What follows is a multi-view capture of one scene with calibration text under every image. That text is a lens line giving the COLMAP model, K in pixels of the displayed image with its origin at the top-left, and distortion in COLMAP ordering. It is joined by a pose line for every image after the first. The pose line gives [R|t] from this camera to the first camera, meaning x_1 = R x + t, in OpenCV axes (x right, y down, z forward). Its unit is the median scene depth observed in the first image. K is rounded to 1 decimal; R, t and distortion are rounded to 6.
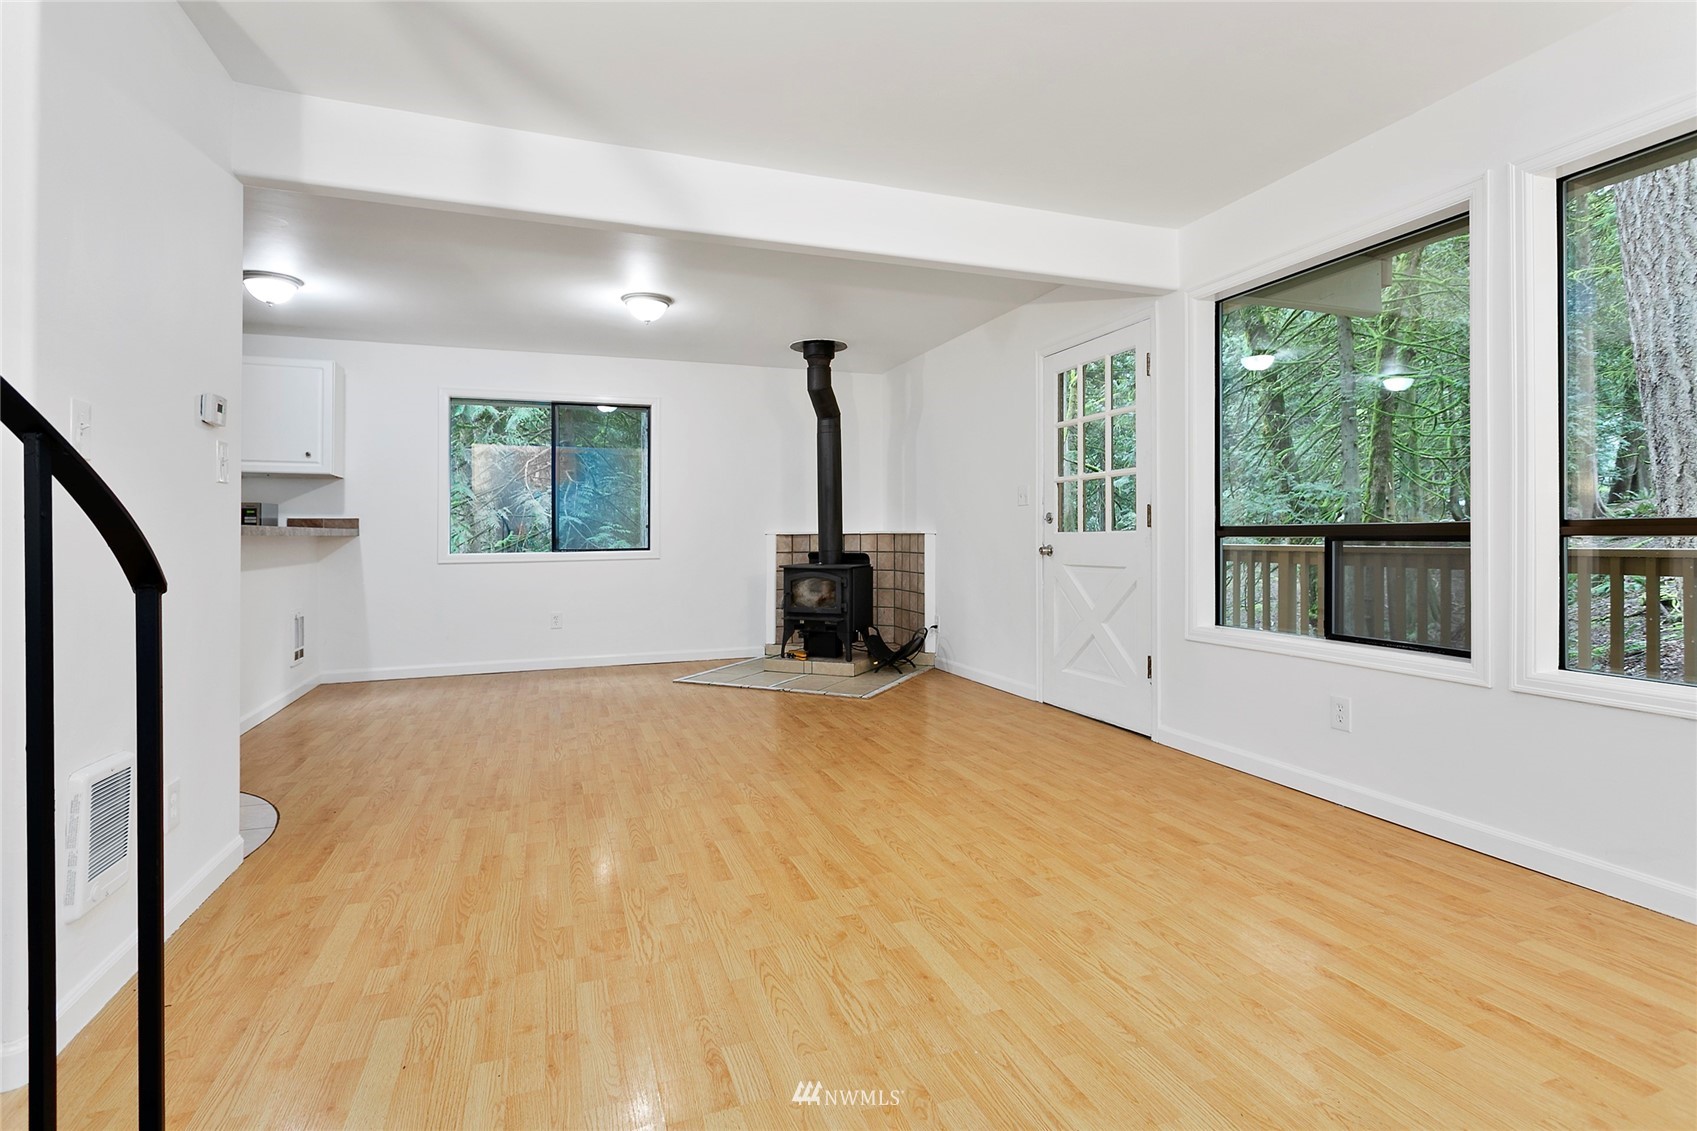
lens RADIAL K [[812.0, 0, 856.7], [0, 812.0, 537.9], [0, 0, 1]] dist [0.000326, 0.001350]
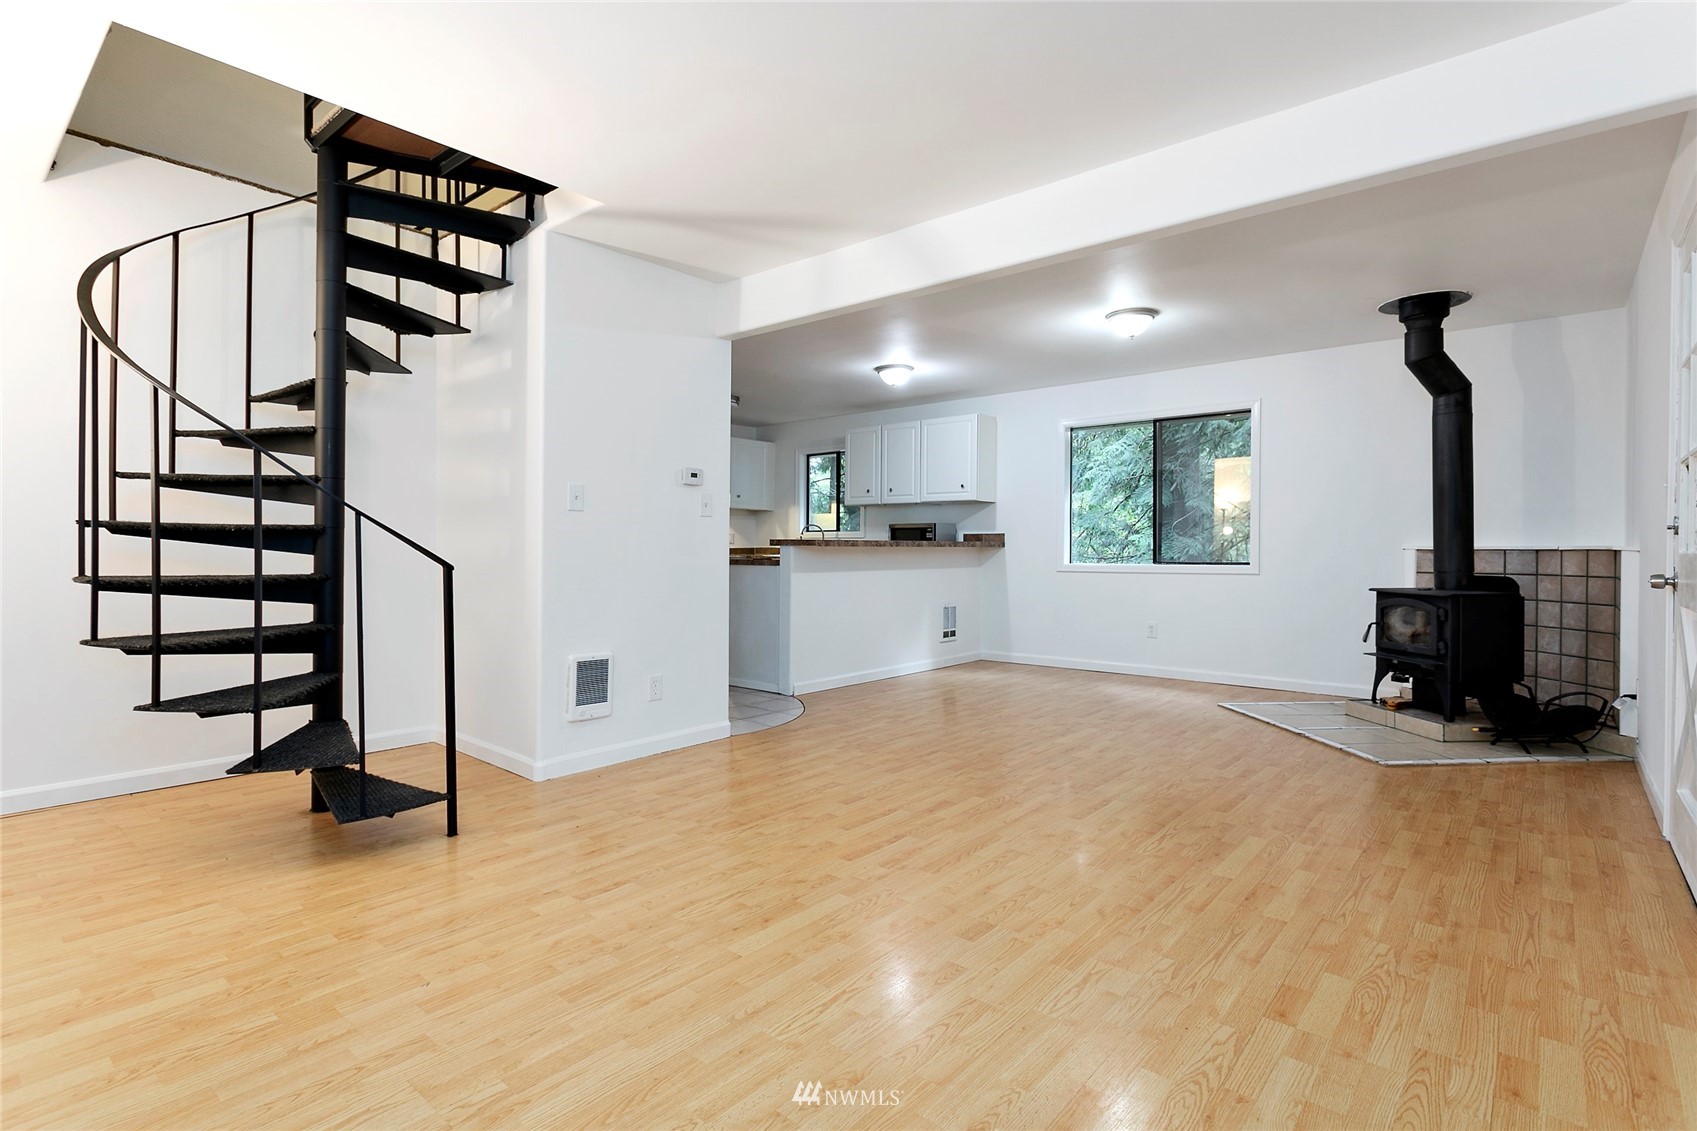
lens RADIAL K [[812.0, 0, 843.0], [0, 812.0, 550.6], [0, 0, 1]] dist [0.000326, 0.001350]
pose [[0.486191, 0.009479, -0.873801, 0.453461], [-0.009263, 0.999941, 0.005694, -0.003110], [0.873804, 0.005326, 0.486250, 0.200548]]
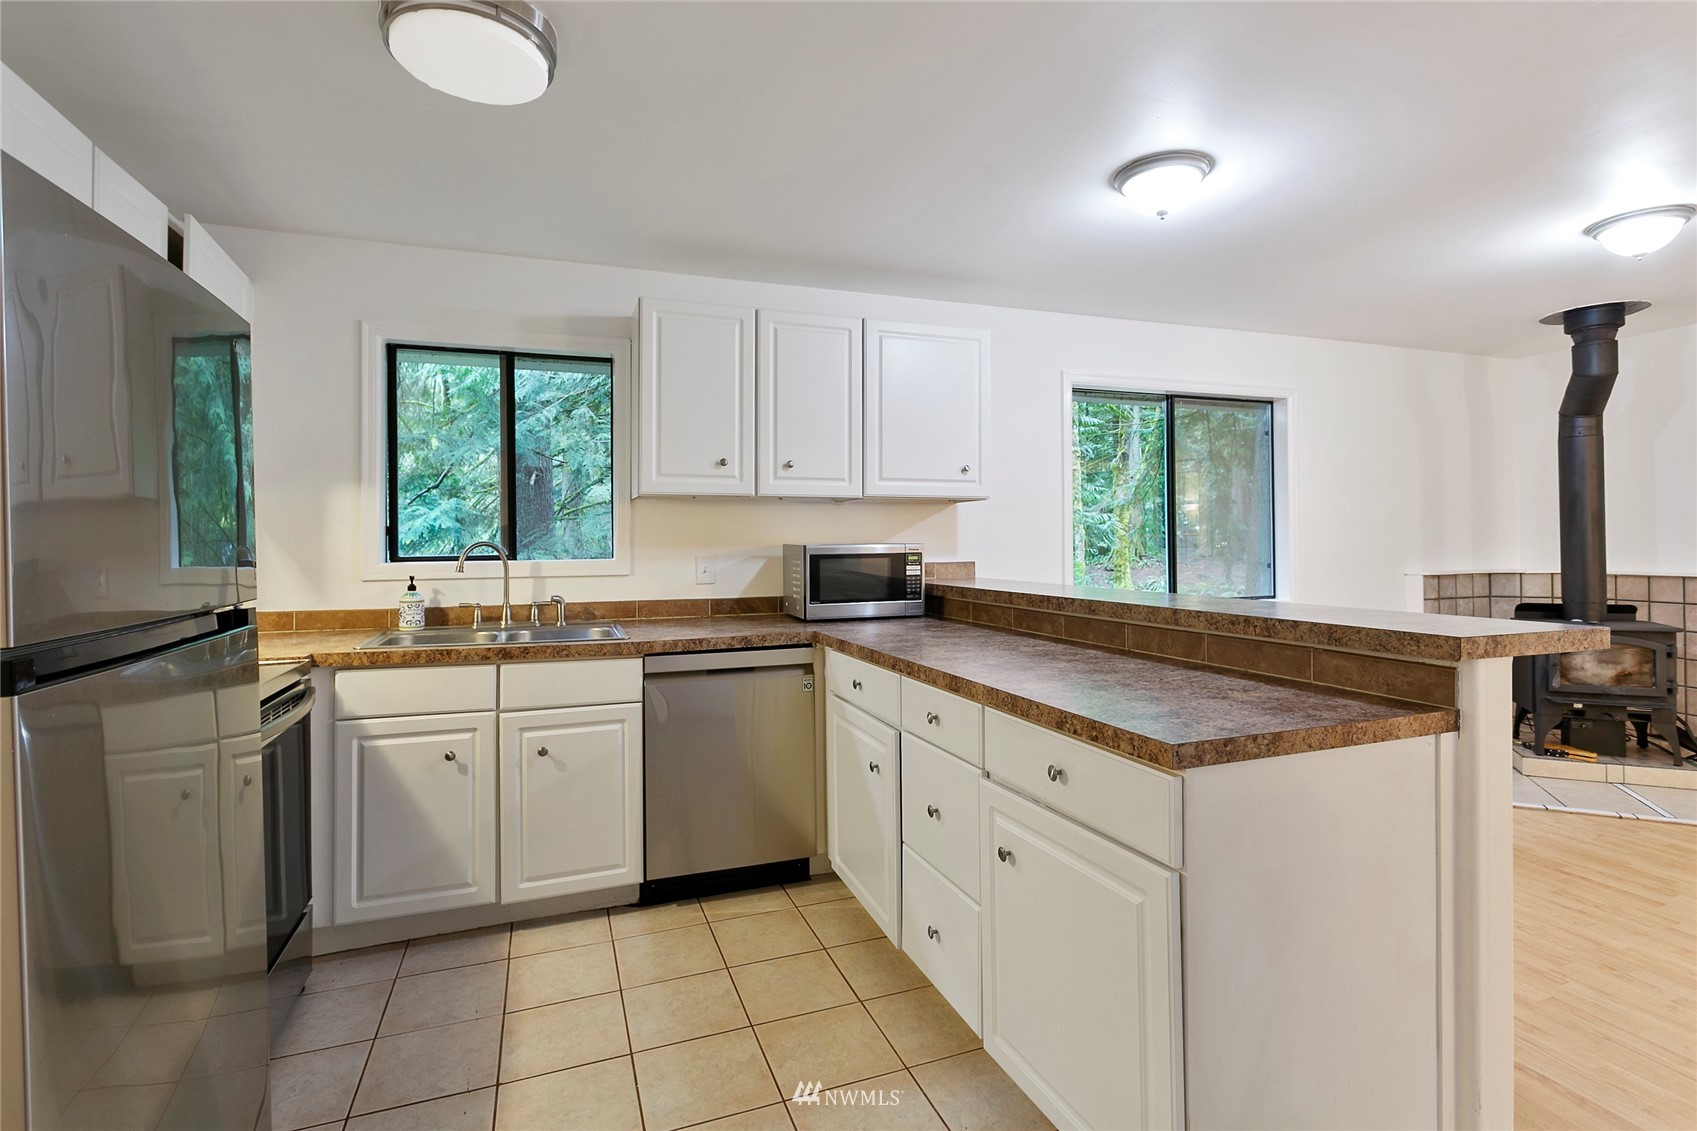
lens RADIAL K [[812.0, 0, 852.1], [0, 812.0, 540.5], [0, 0, 1]] dist [0.000326, 0.001350]
pose [[0.999961, -0.006708, -0.005703, -0.866593], [0.006641, 0.999910, -0.011690, -0.042973], [0.005781, 0.011651, 0.999915, 0.386023]]
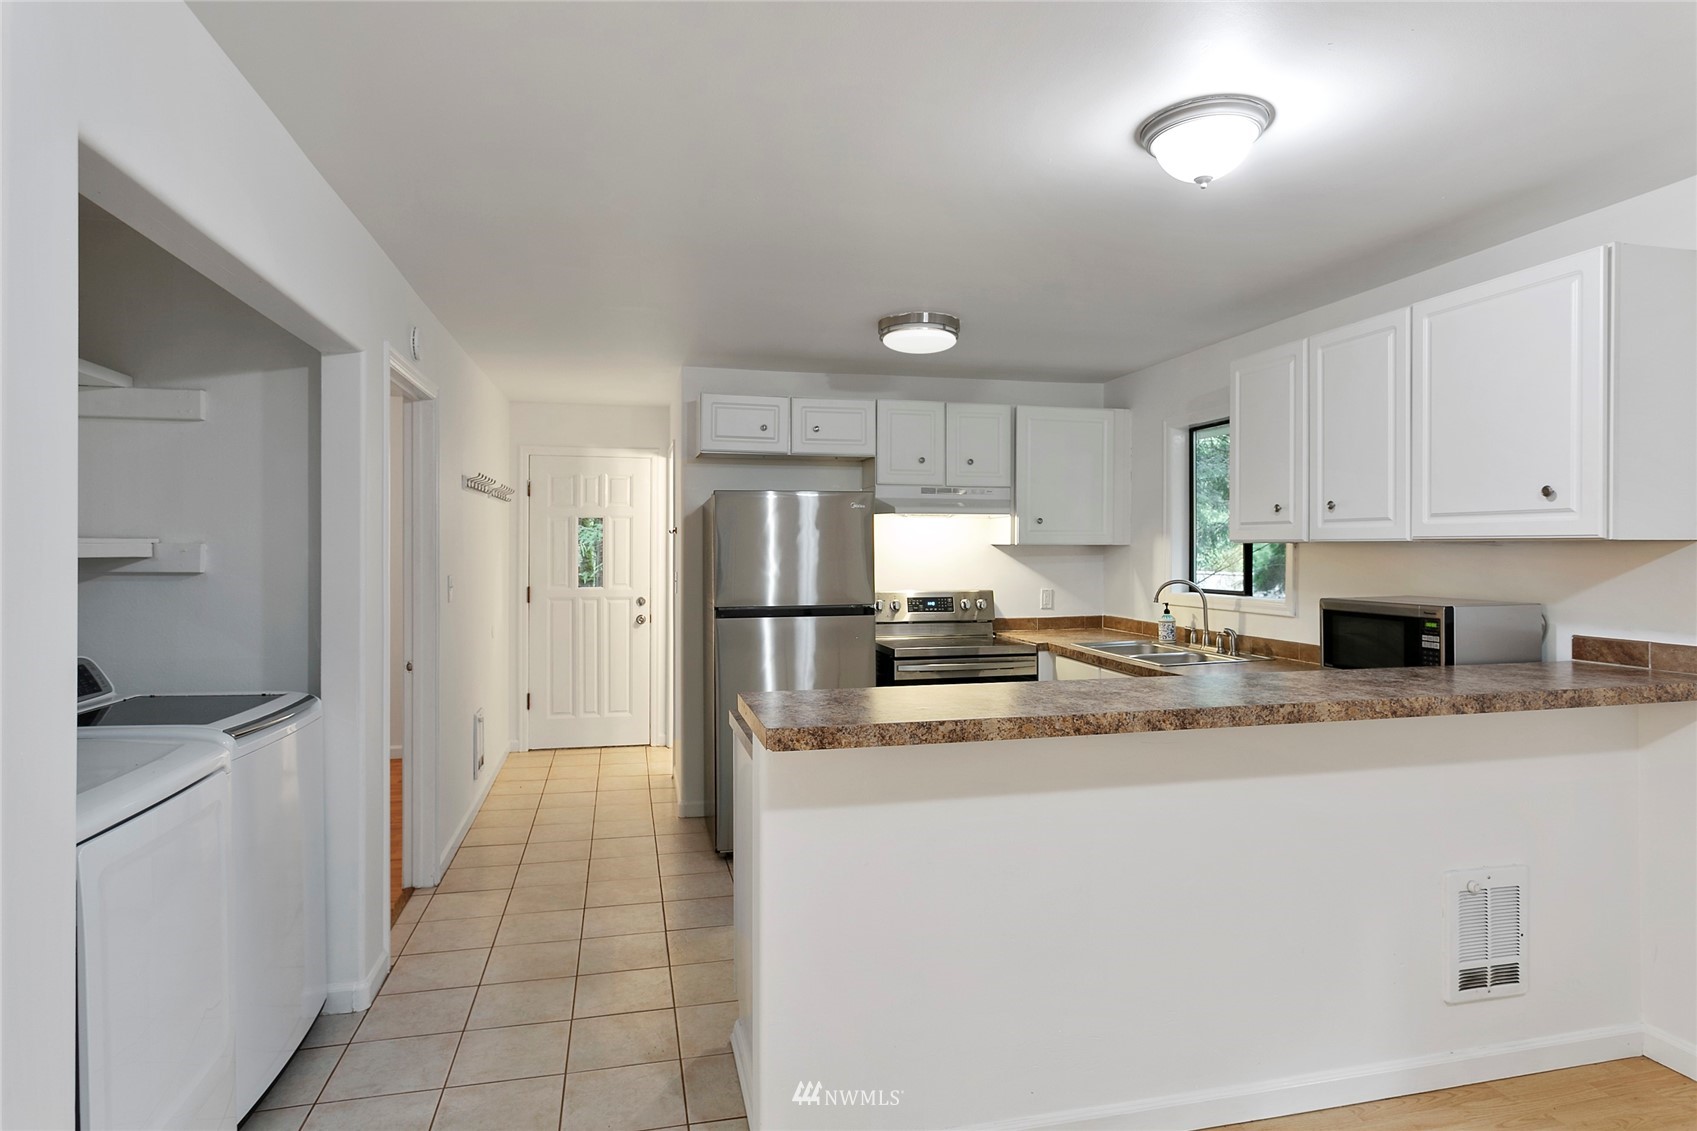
lens RADIAL K [[920.9, 0, 850.5], [0, 920.9, 547.9], [0, 0, 1]] dist [0.004037, -0.001410]
pose [[-0.115198, 0.001628, -0.993341, -0.196439], [-0.006588, 0.999975, 0.002403, -0.083628], [0.993321, 0.006821, -0.115184, 0.798773]]
